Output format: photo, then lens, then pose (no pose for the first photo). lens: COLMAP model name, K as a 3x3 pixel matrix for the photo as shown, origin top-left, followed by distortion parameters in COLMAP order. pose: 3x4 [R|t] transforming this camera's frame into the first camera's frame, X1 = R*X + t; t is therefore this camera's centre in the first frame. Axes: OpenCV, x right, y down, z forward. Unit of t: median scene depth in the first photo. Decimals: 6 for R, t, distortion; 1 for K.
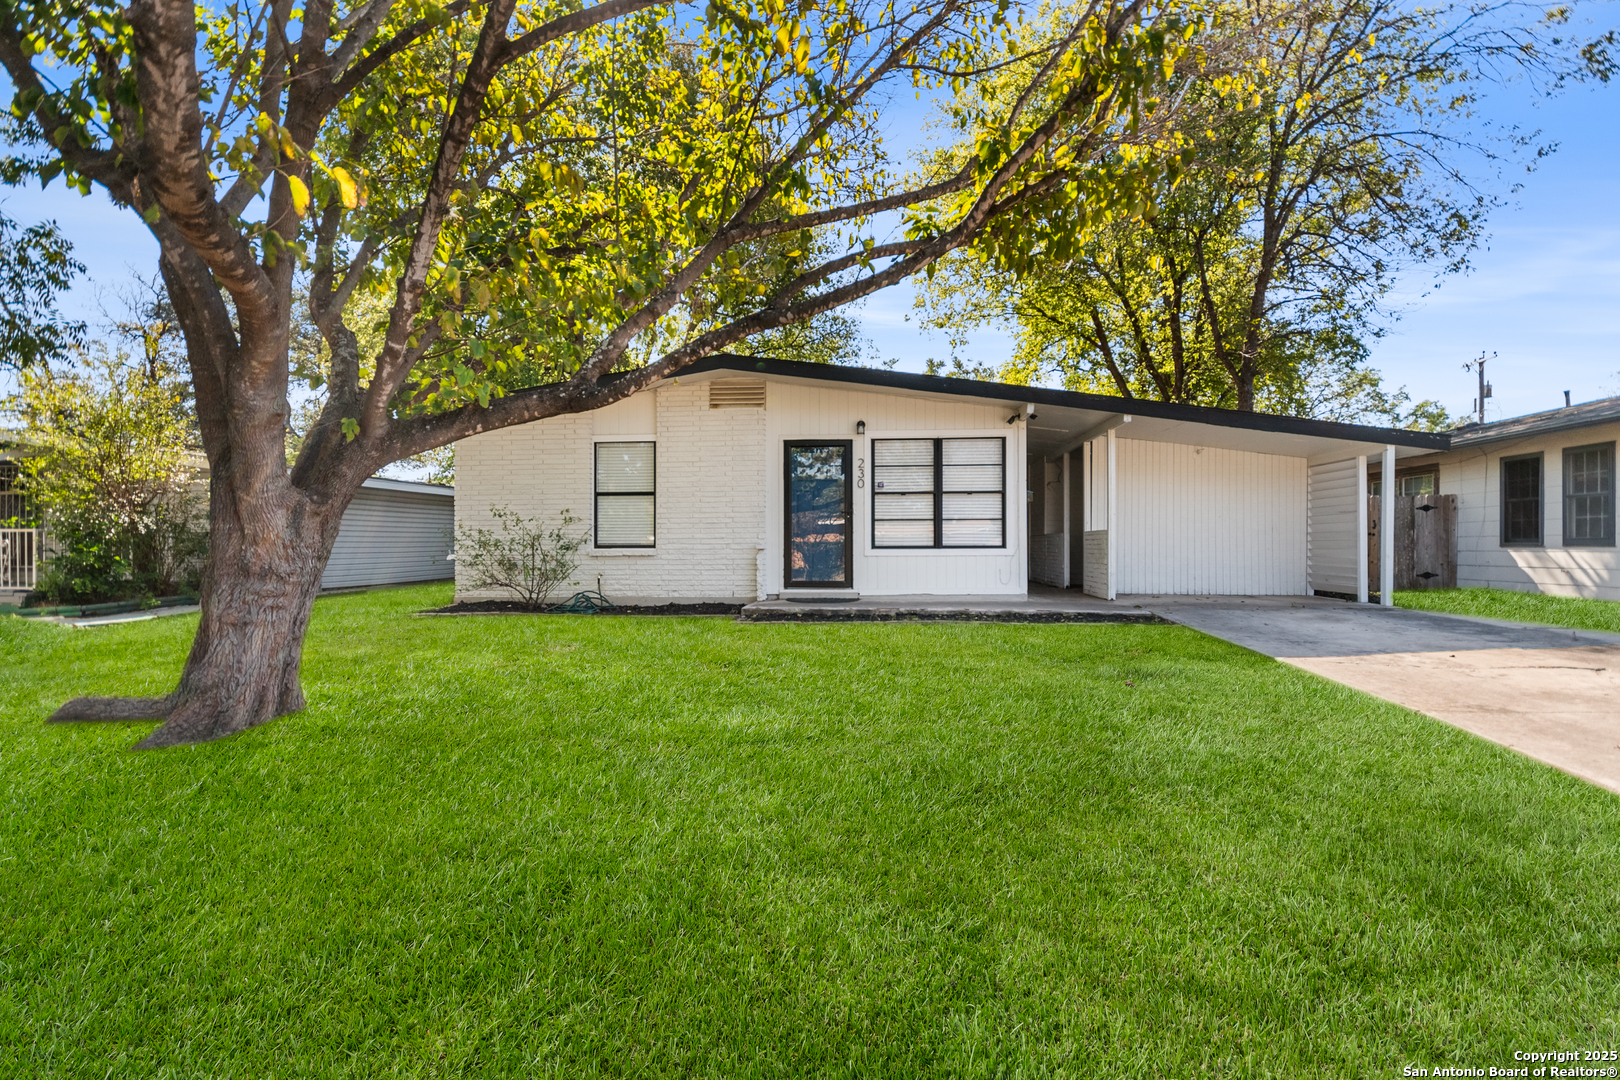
lens RADIAL K [[733.9, 0, 808.0], [0, 733.9, 538.7], [0, 0, 1]] dist [-0.001176, -0.000100]
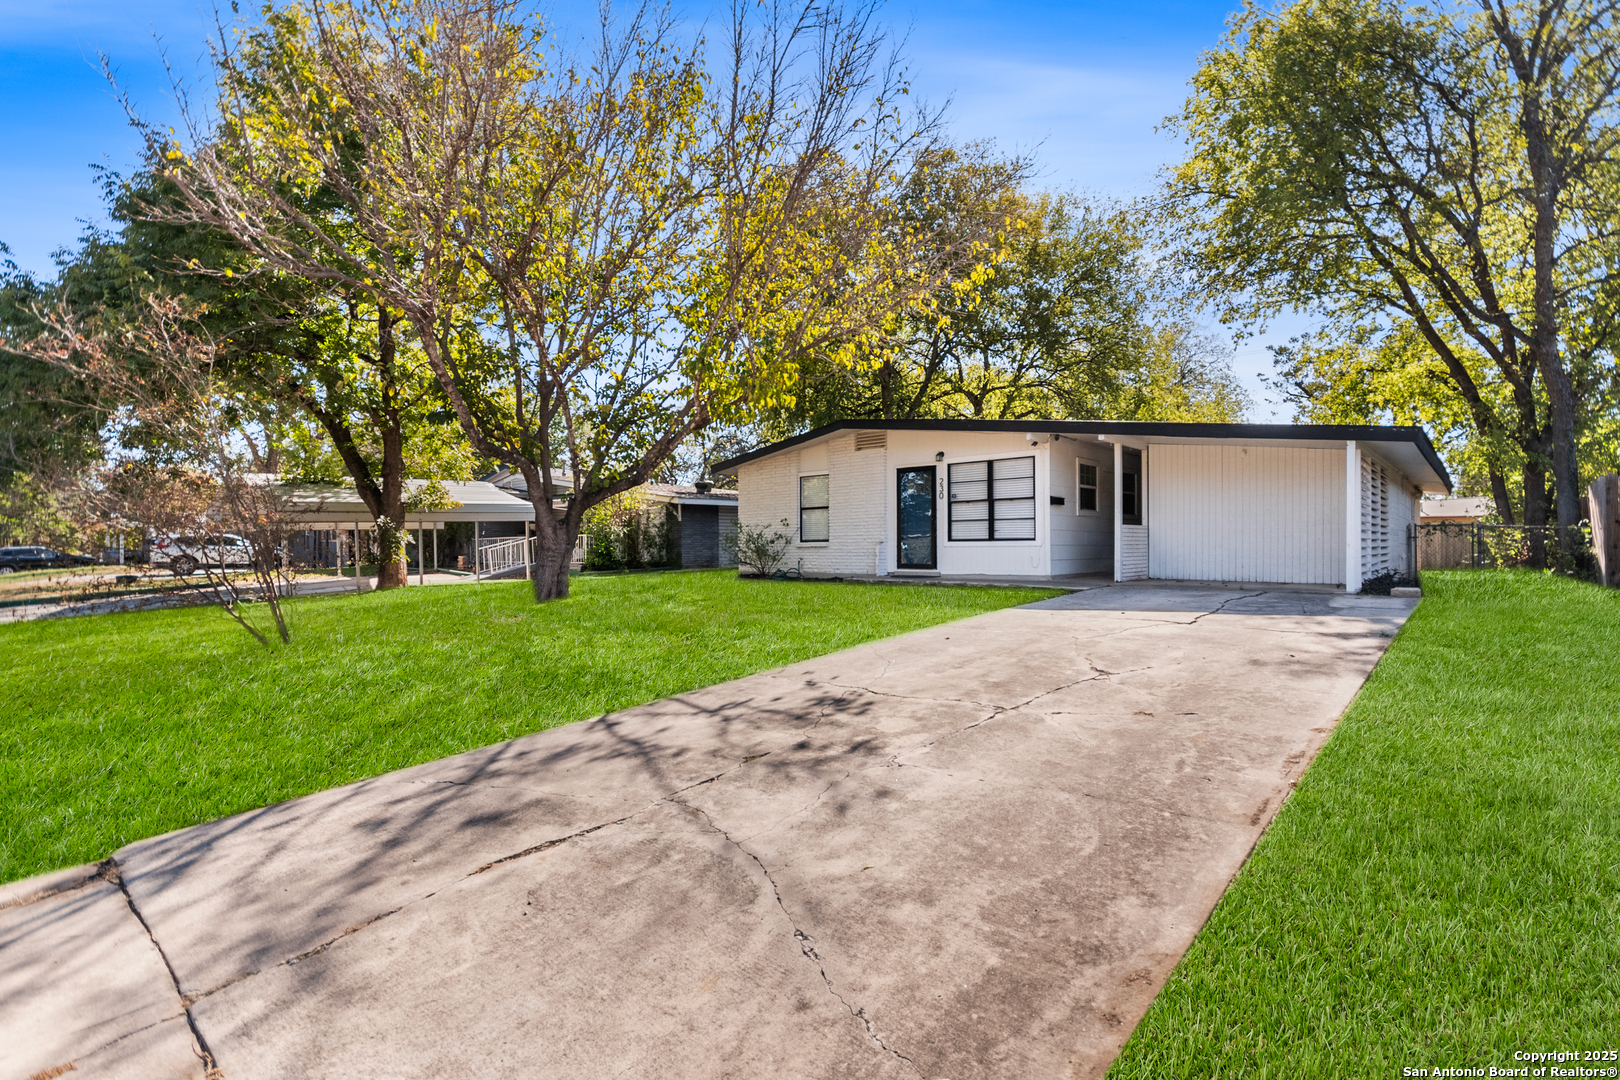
lens RADIAL K [[733.9, 0, 811.5], [0, 733.9, 550.2], [0, 0, 1]] dist [-0.001176, -0.000100]
pose [[0.797522, 0.000495, -0.603290, 0.734398], [0.006951, 0.999926, 0.010009, 0.014814], [0.603250, -0.012176, 0.797459, -0.295583]]
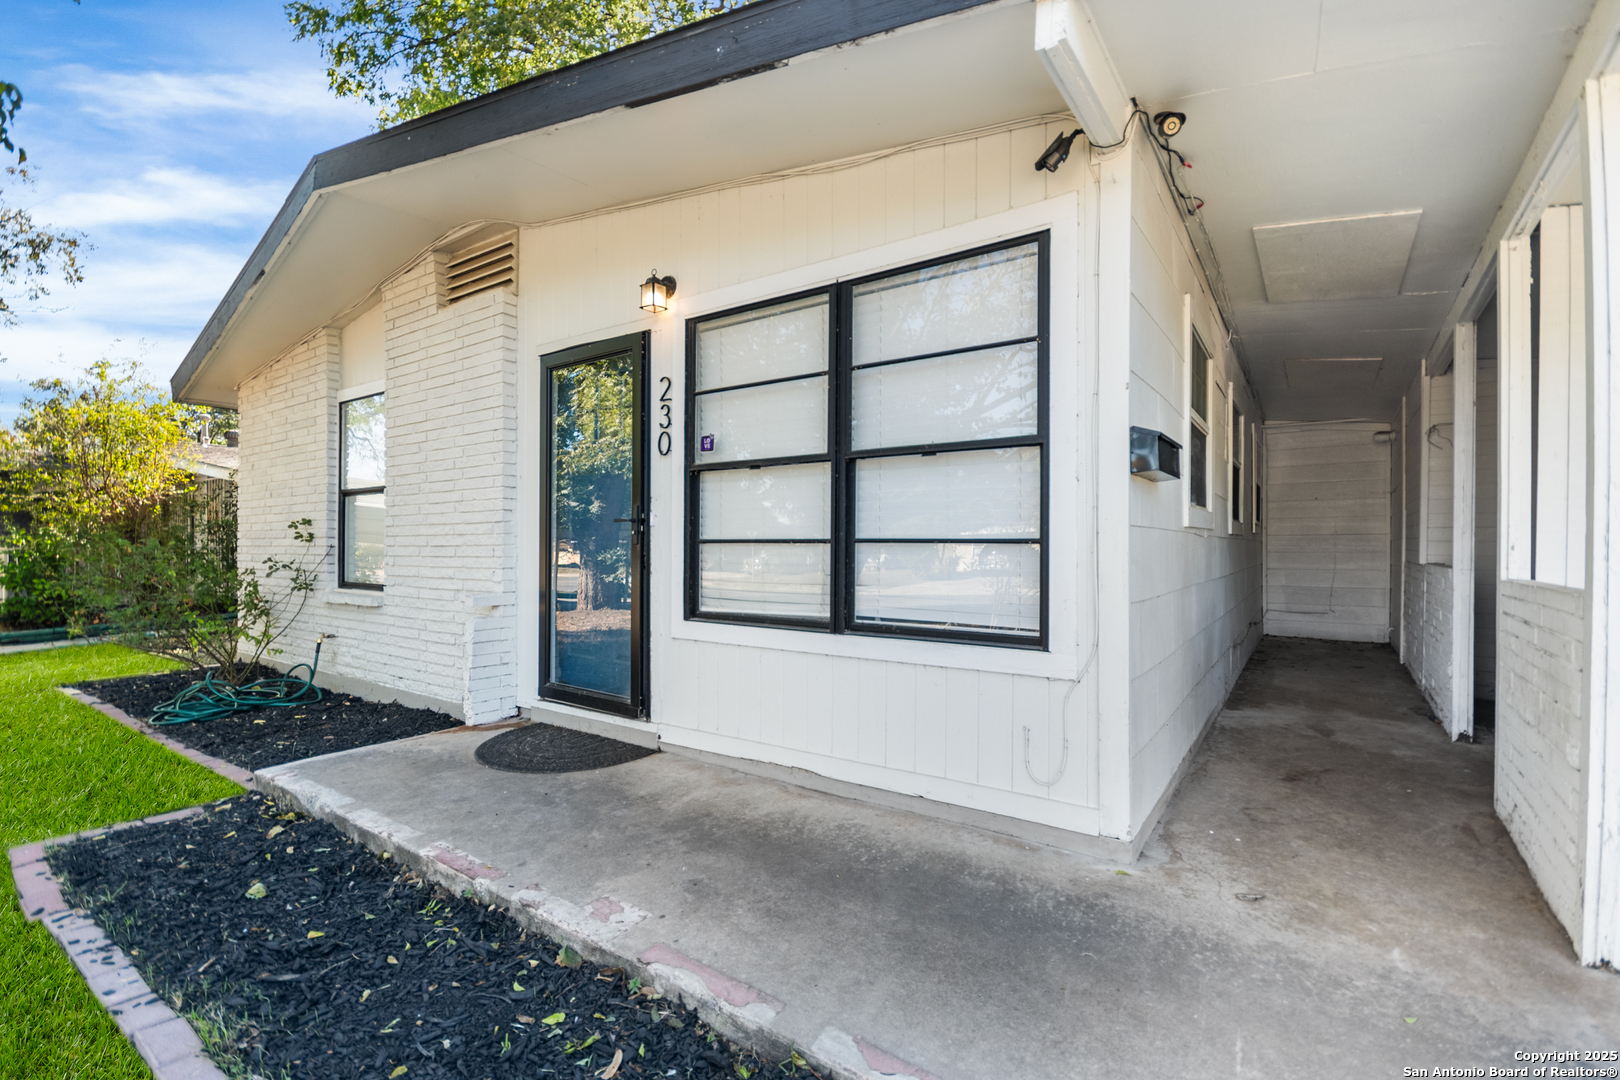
lens RADIAL K [[717.2, 0, 807.2], [0, 717.2, 544.4], [0, 0, 1]] dist [0.002615, -0.002170]
pose [[0.860314, 0.005667, -0.509732, 0.322996], [-0.004438, 0.999984, 0.003627, -0.025299], [0.509745, -0.000859, 0.860325, 0.720317]]
